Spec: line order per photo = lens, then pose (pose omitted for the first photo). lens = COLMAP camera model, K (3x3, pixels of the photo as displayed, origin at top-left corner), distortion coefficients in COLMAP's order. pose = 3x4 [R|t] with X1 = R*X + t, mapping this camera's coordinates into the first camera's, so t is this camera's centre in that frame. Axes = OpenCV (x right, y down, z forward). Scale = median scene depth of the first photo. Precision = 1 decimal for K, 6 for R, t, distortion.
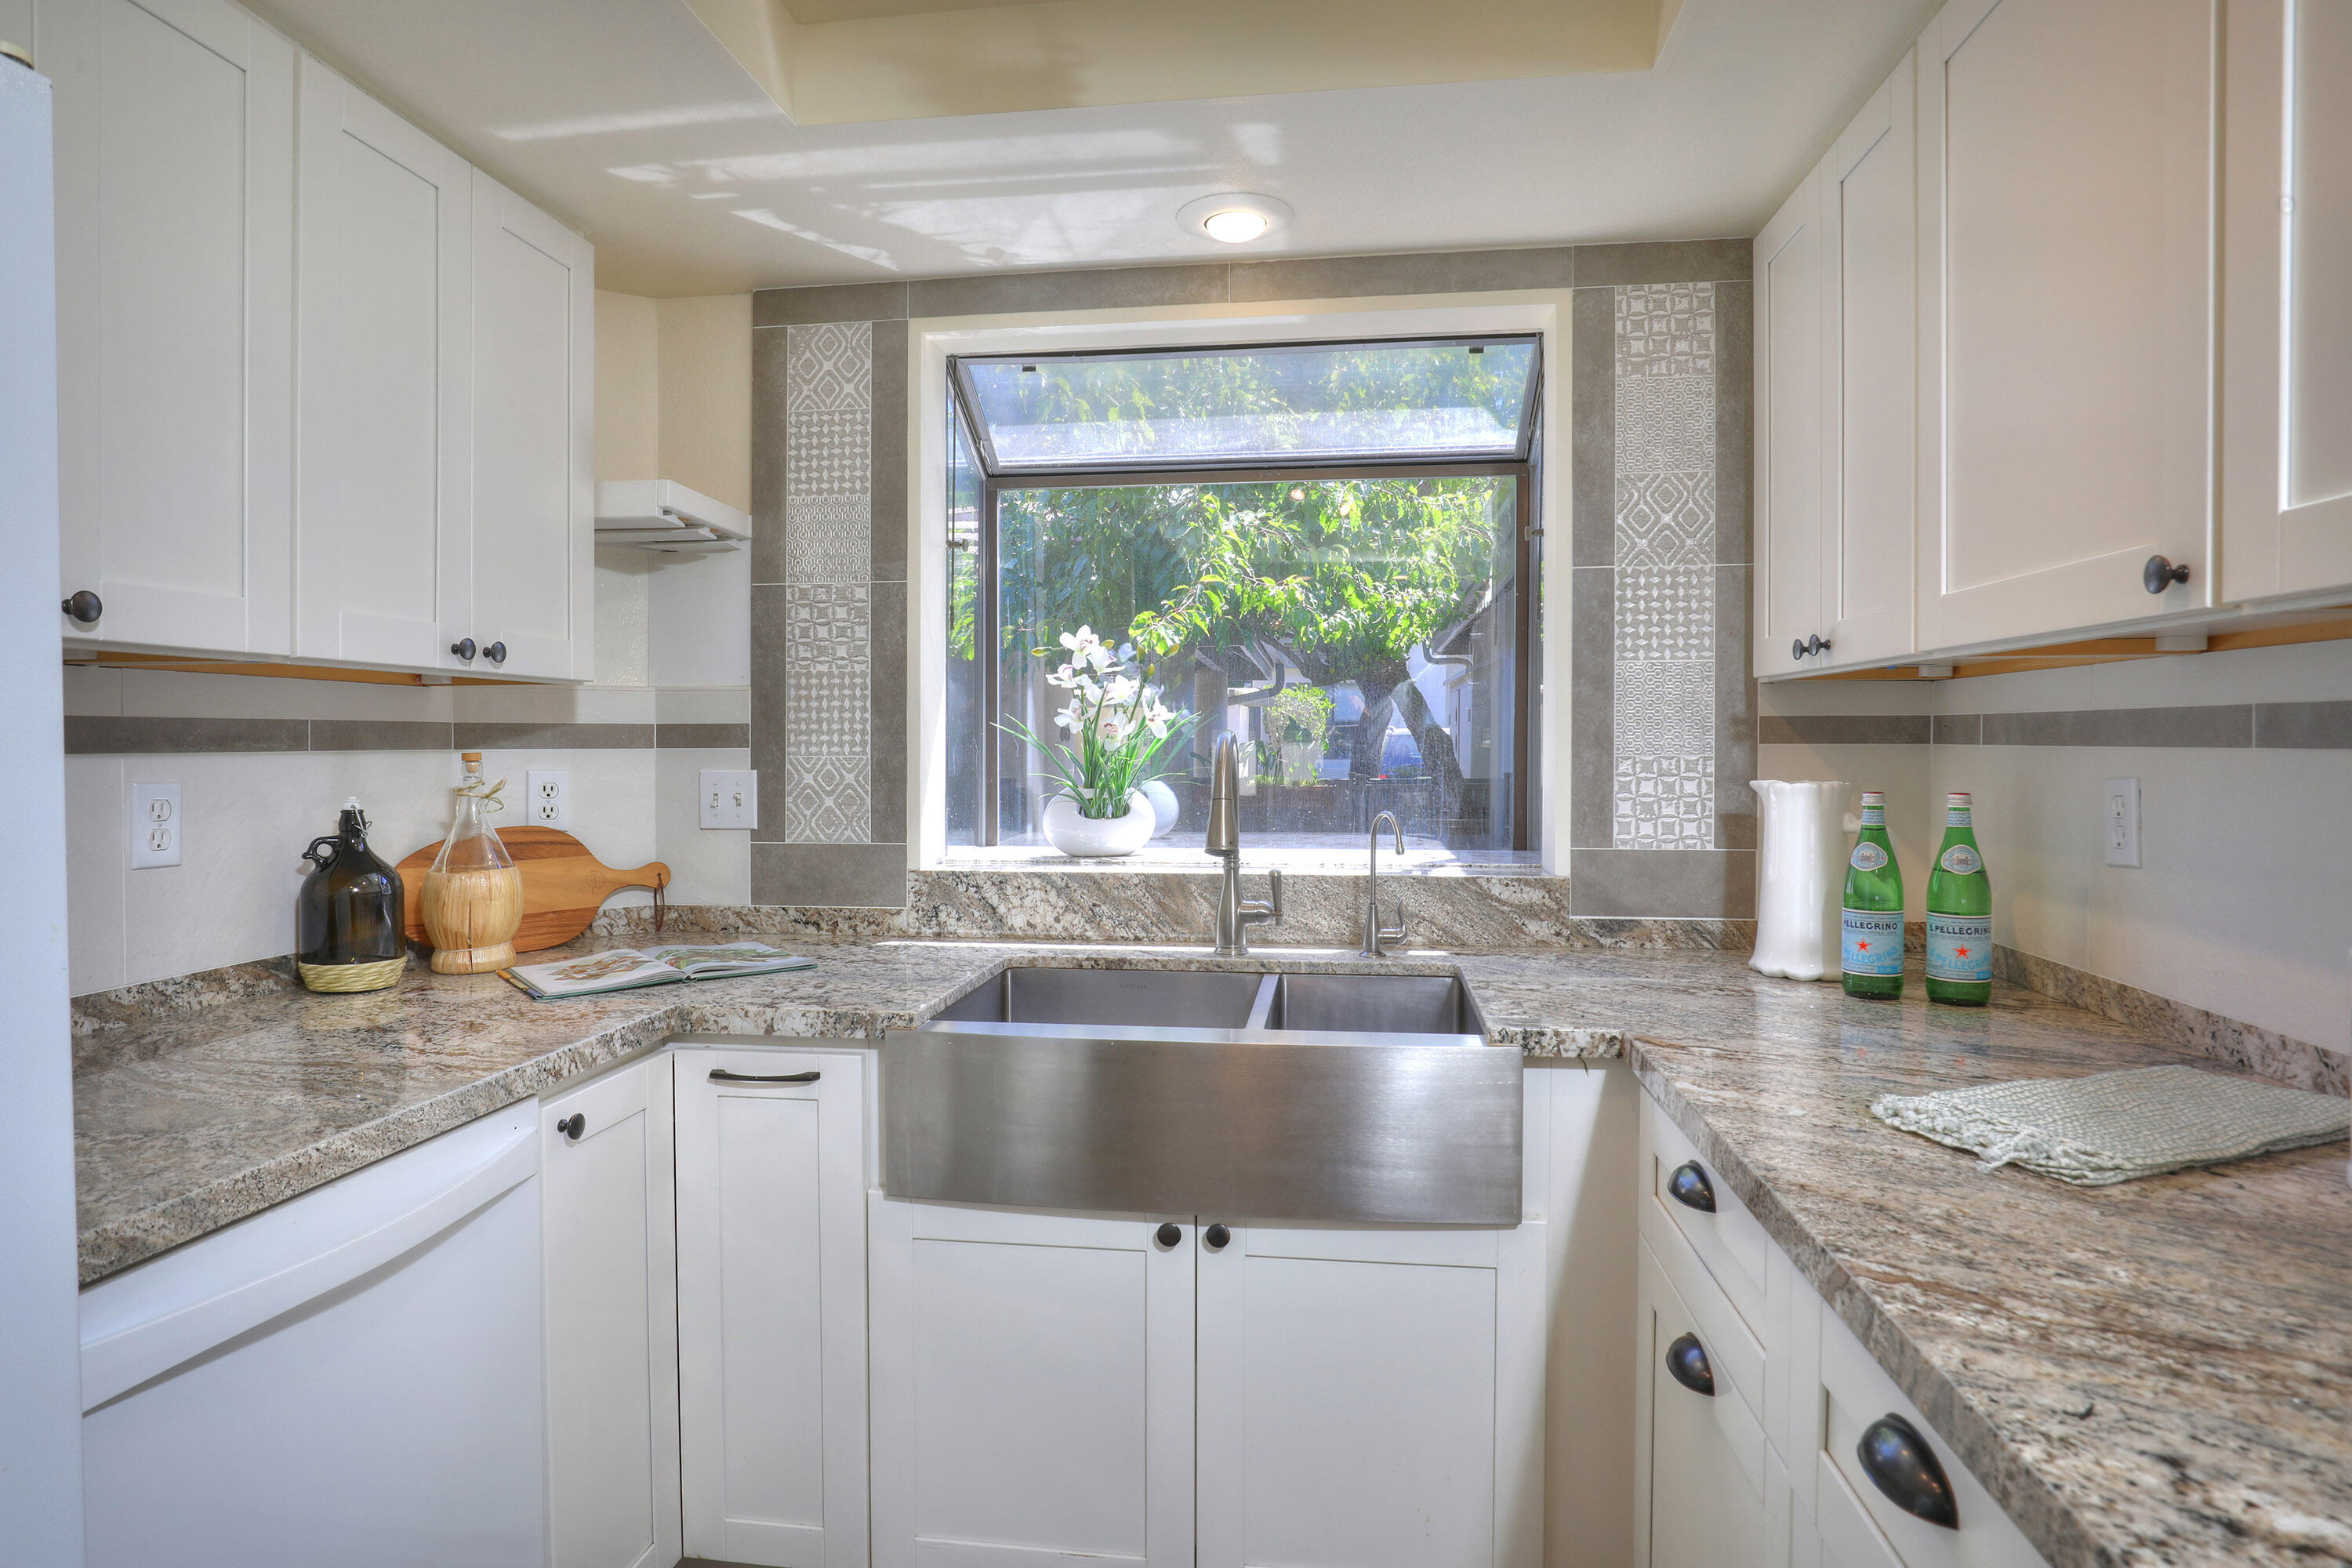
lens RADIAL K [[1275.6, 0, 1178.6], [0, 1275.6, 786.5], [0, 0, 1]] dist [-0.031209, 0.000378]
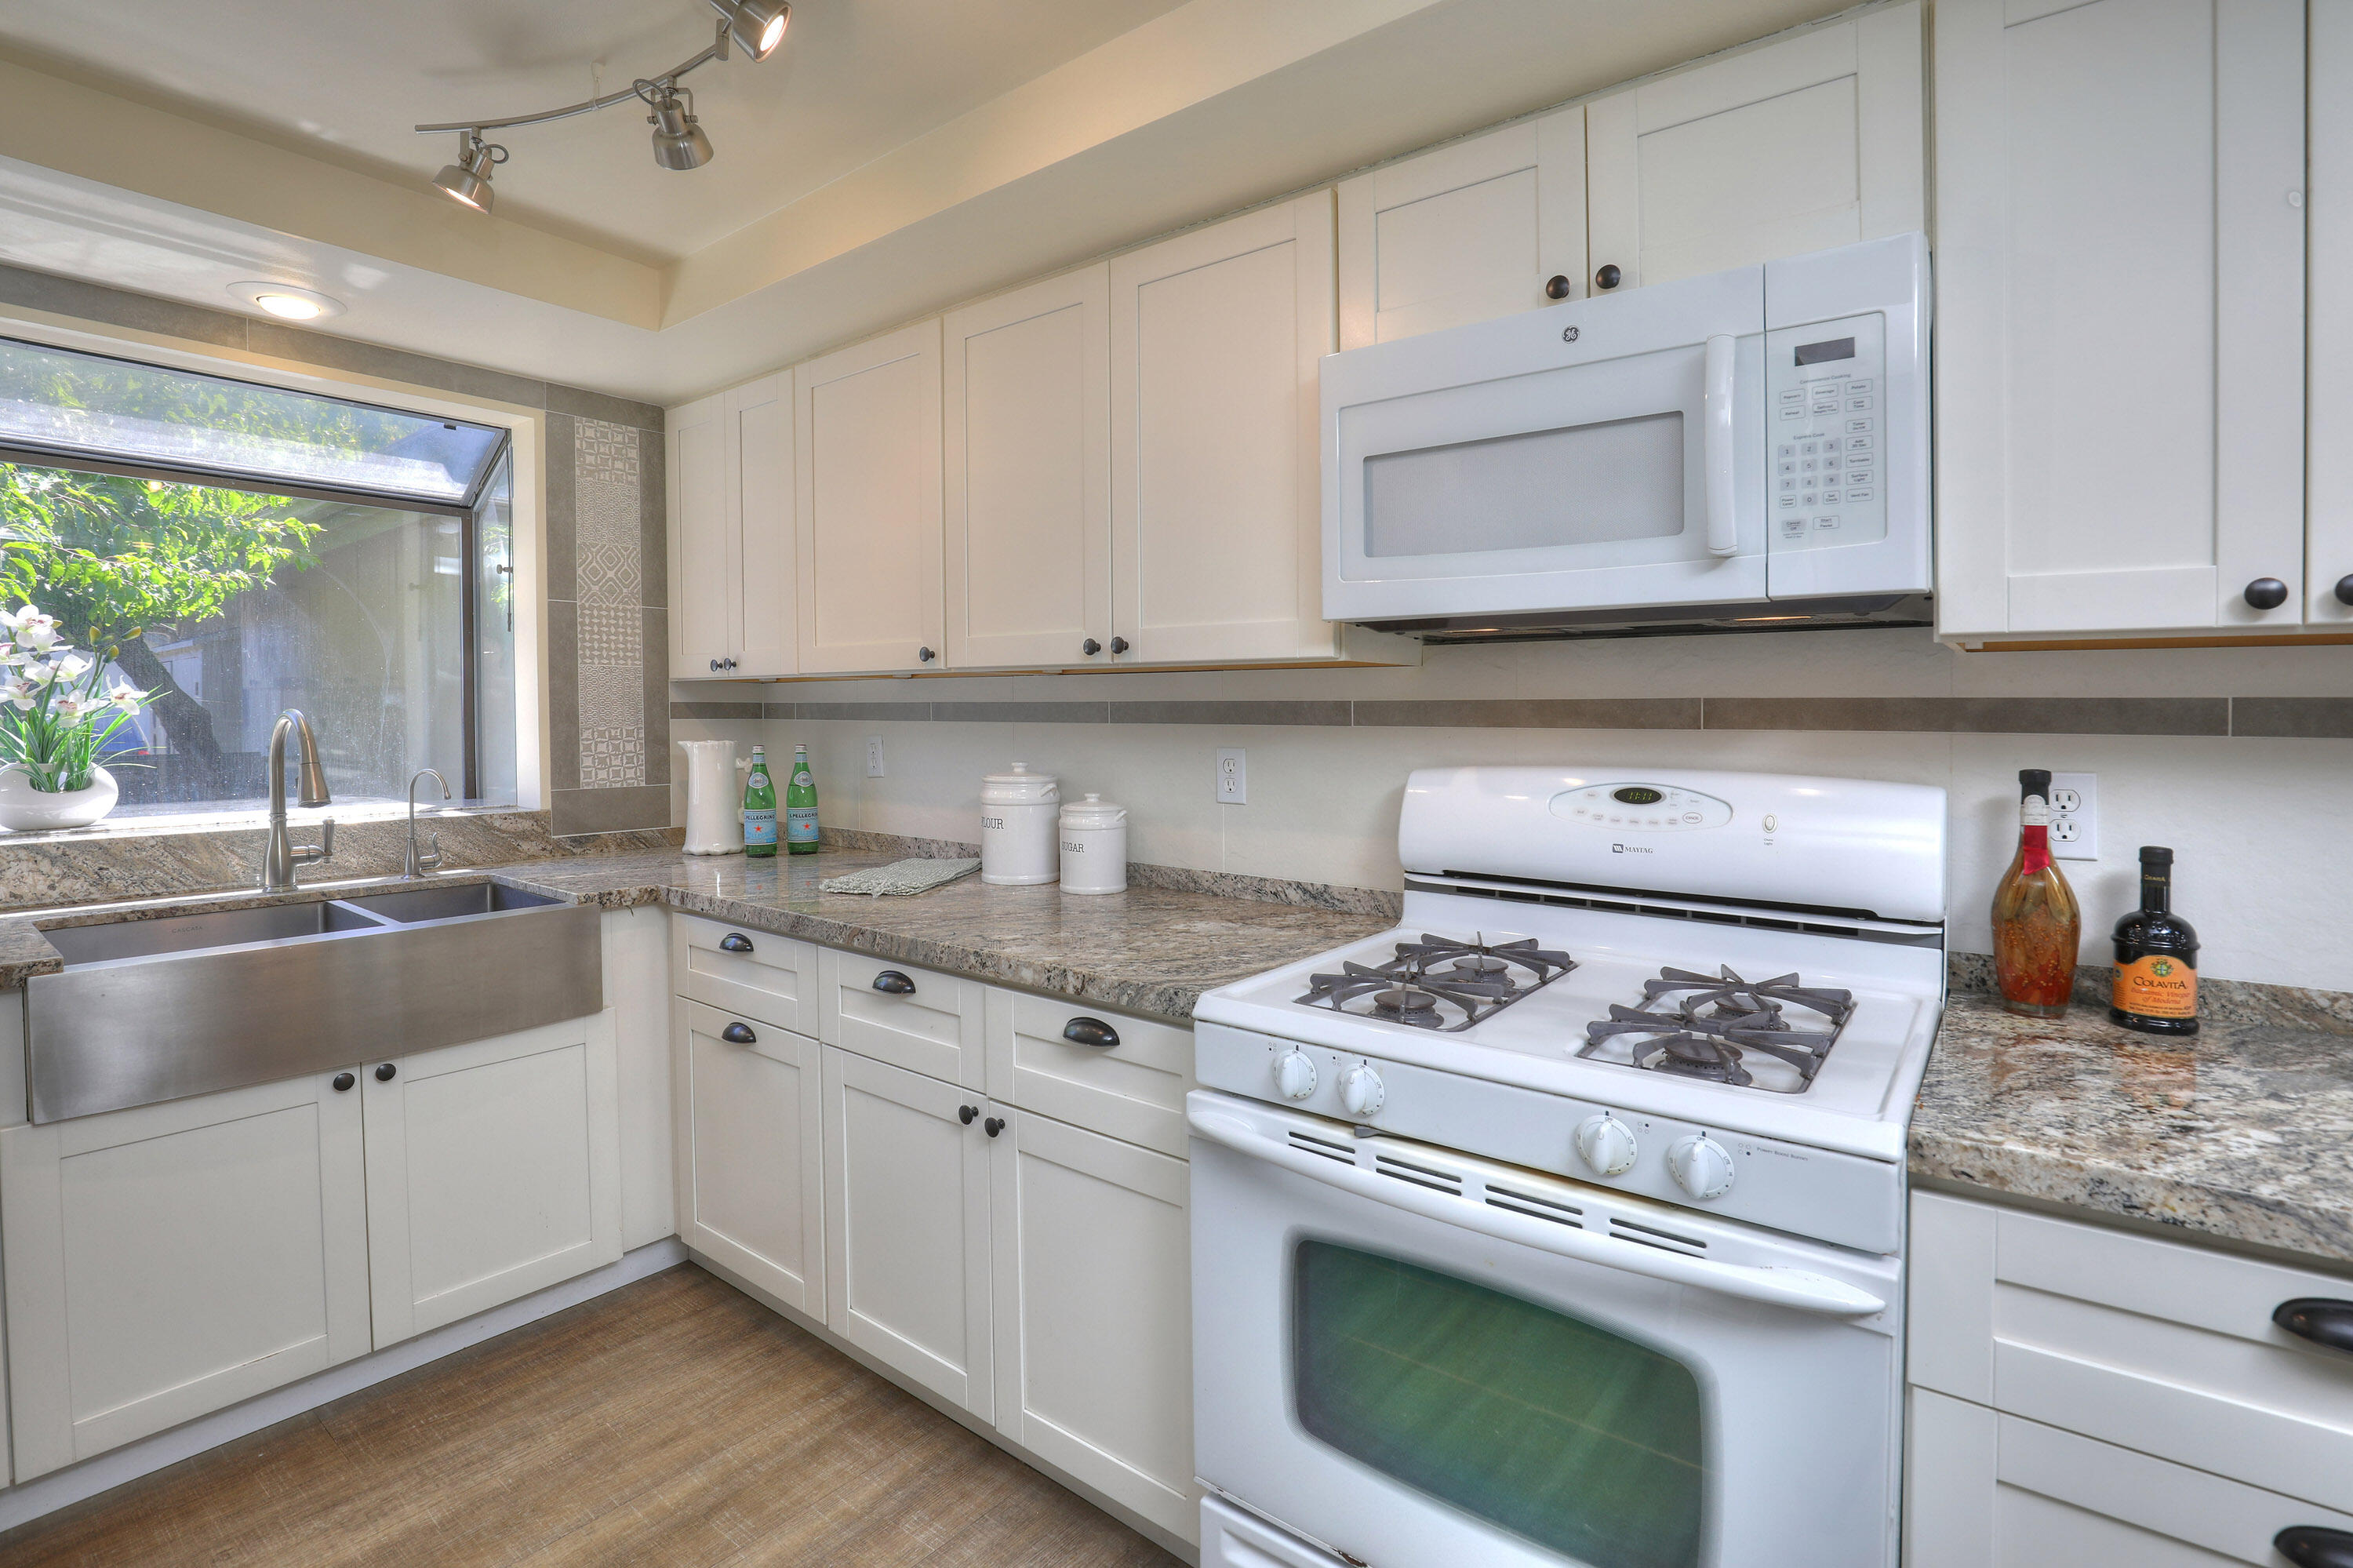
lens RADIAL K [[1103.8, 0, 1192.3], [0, 1103.8, 754.6], [0, 0, 1]] dist [-0.027919, 0.000748]
pose [[0.503732, -0.027883, 0.863410, -0.419537], [0.027585, 0.999488, 0.016183, 0.007615], [-0.863419, 0.015666, 0.504243, -0.287542]]
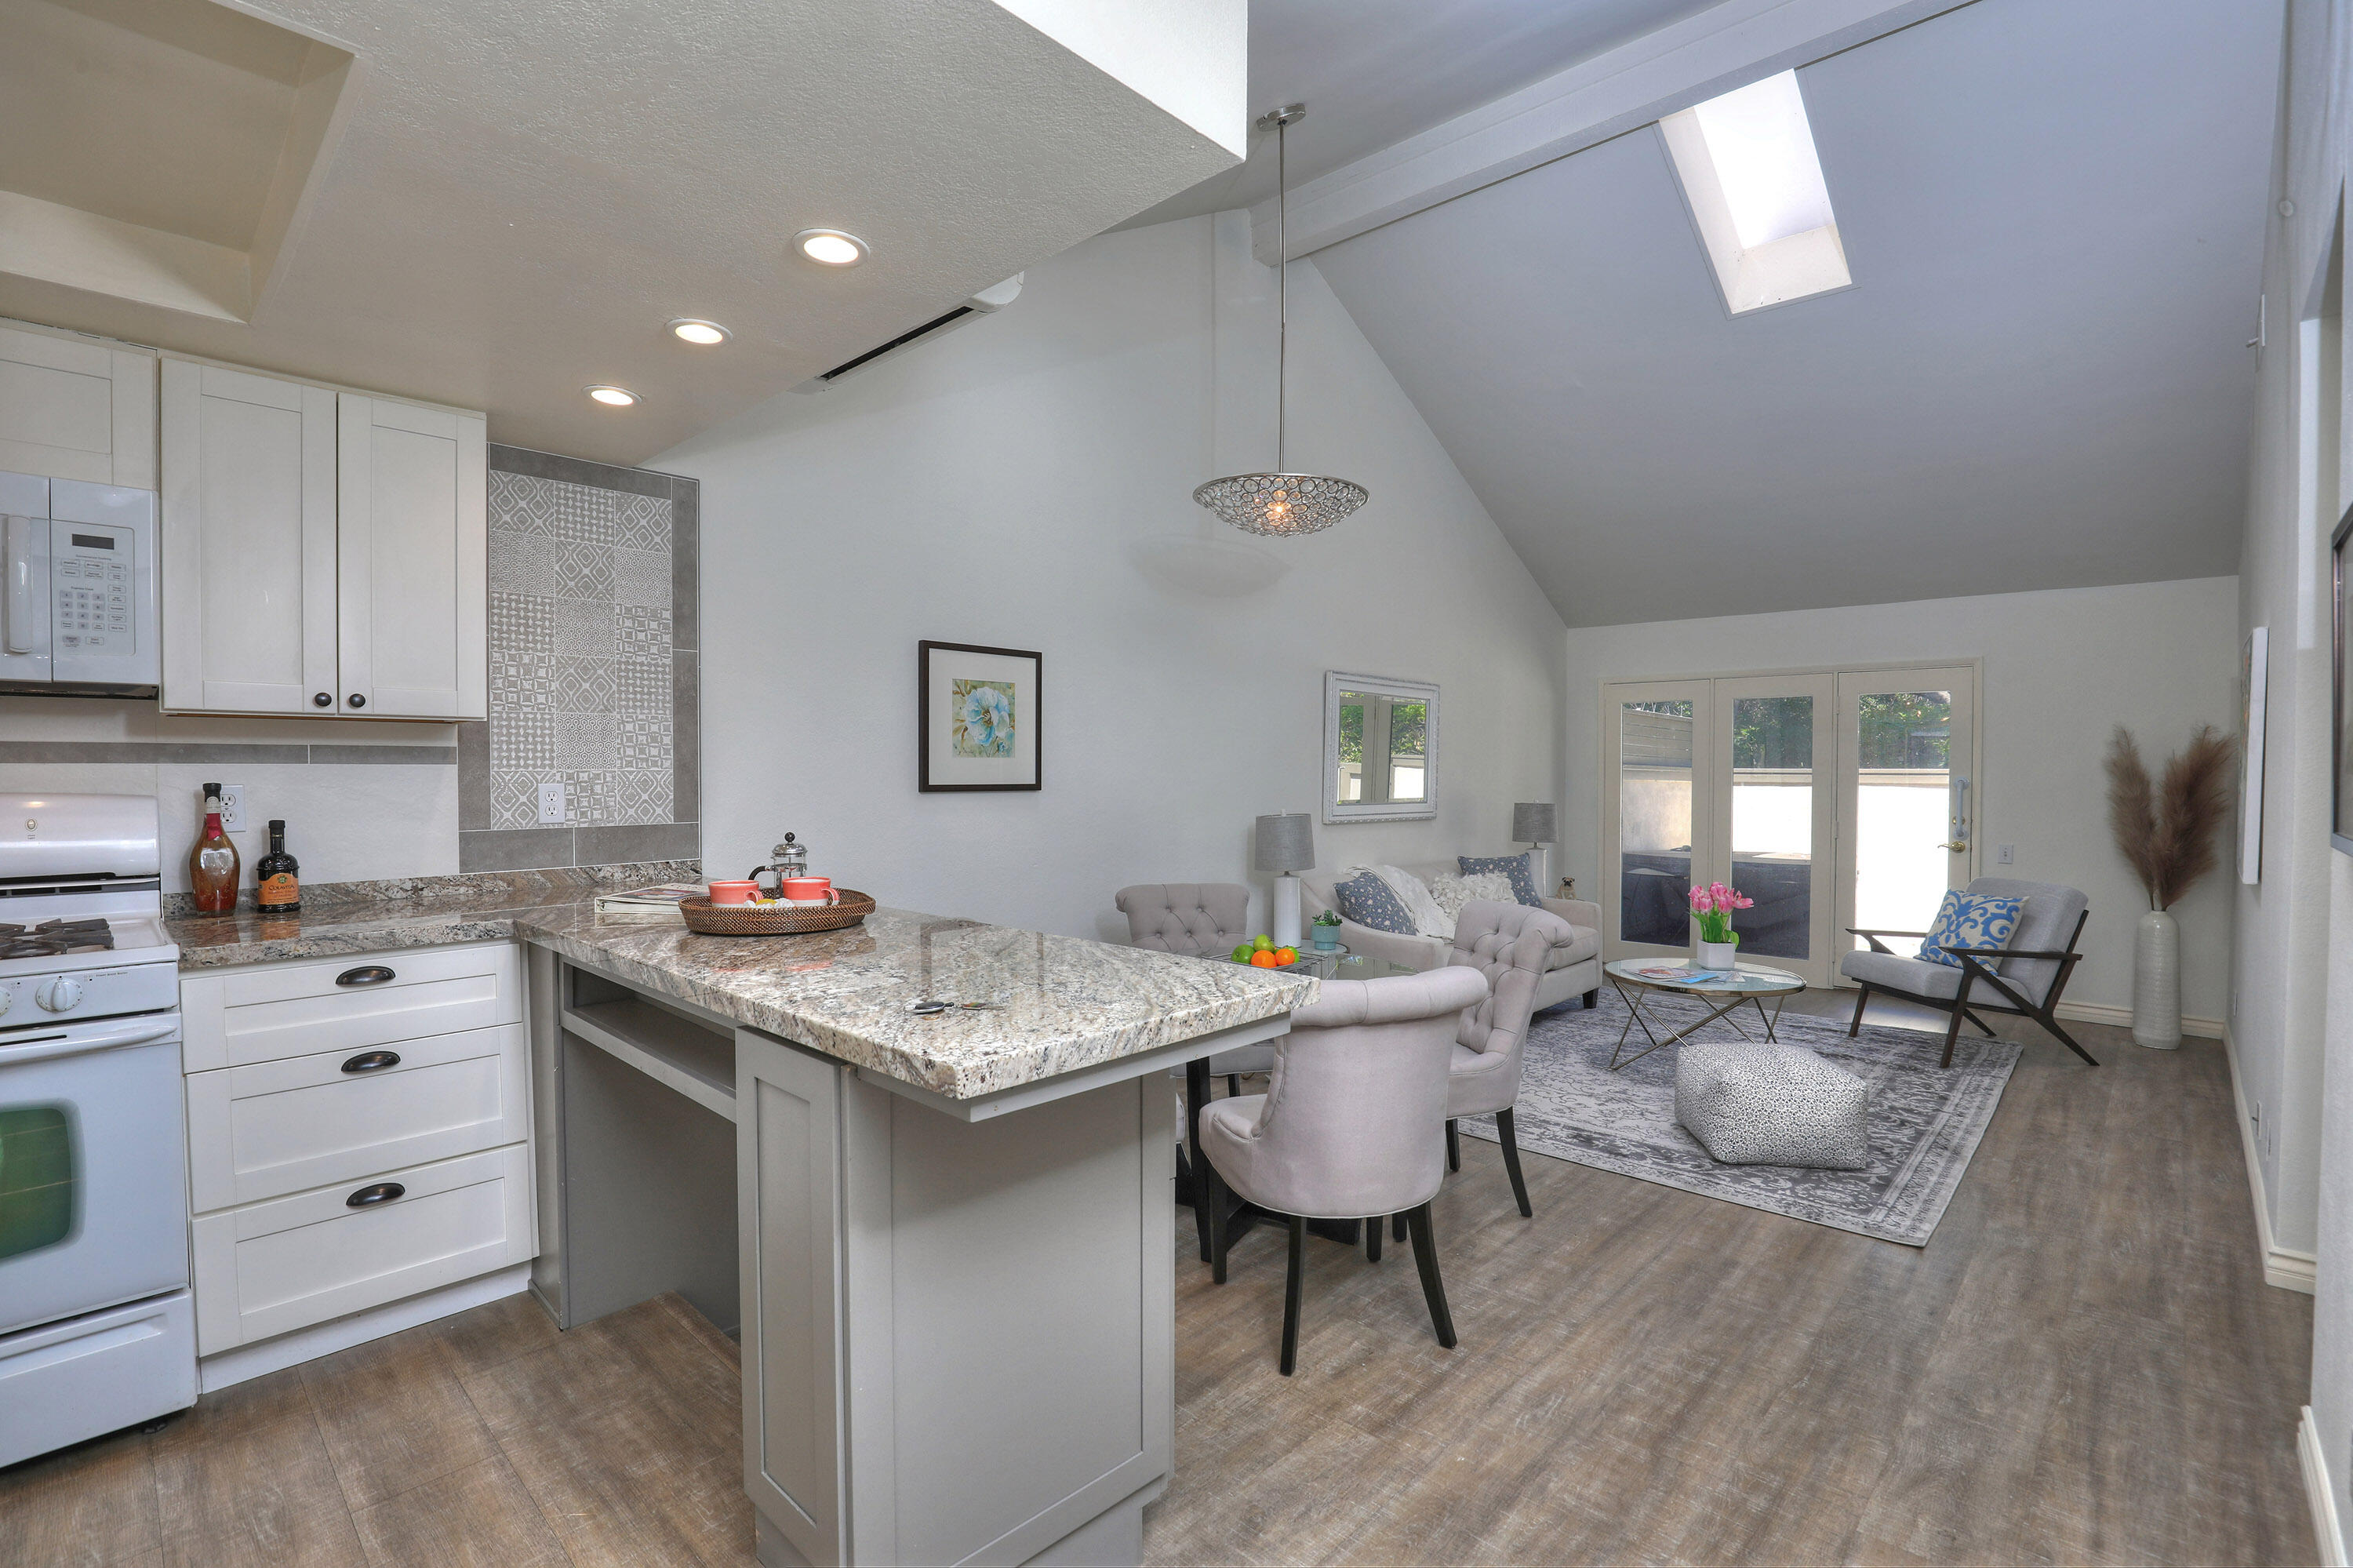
lens RADIAL K [[1097.1, 0, 1169.8], [0, 1097.1, 781.1], [0, 0, 1]] dist [-0.034772, 0.000288]
pose [[-0.804447, -0.015088, 0.593833, -1.095931], [0.015577, 0.998798, 0.046480, 0.002037], [-0.593821, 0.046641, -0.803244, -0.093770]]
